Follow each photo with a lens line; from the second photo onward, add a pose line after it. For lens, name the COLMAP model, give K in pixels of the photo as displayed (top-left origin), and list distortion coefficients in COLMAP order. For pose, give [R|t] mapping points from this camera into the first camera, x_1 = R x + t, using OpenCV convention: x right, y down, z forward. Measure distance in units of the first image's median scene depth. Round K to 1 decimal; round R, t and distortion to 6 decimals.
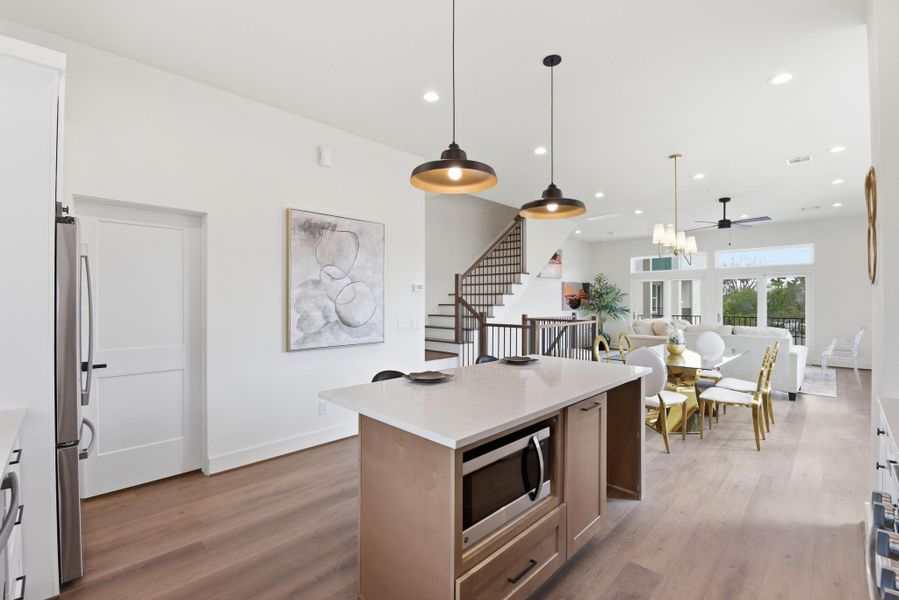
lens RADIAL K [[393.8, 0, 451.7], [0, 393.8, 297.5], [0, 0, 1]] dist [-0.011718, -0.003083]
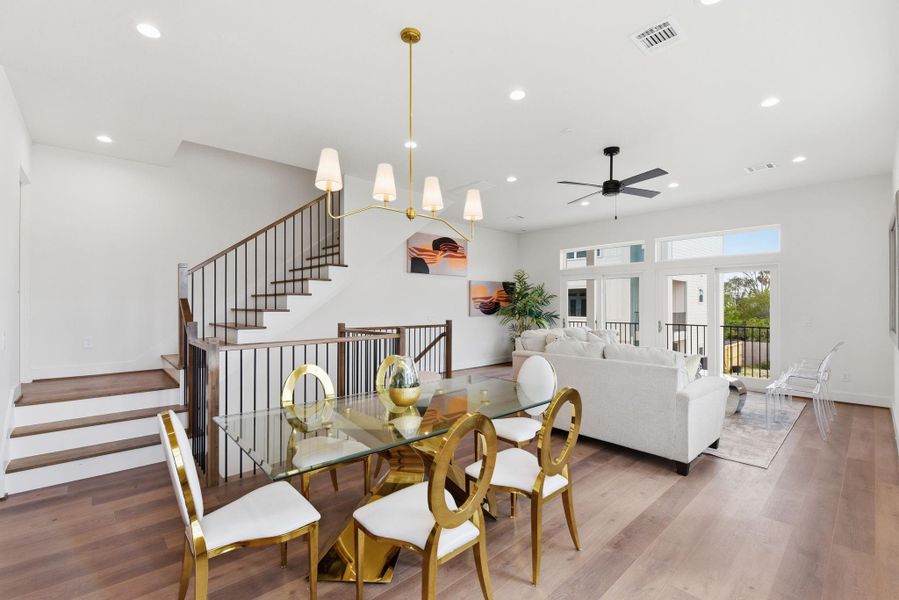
lens RADIAL K [[393.8, 0, 448.5], [0, 393.8, 300.5], [0, 0, 1]] dist [-0.011718, -0.003083]
pose [[0.998444, -0.000890, -0.055755, 0.761498], [0.000781, 0.999998, -0.001982, 0.005548], [0.055756, 0.001935, 0.998443, 0.540381]]
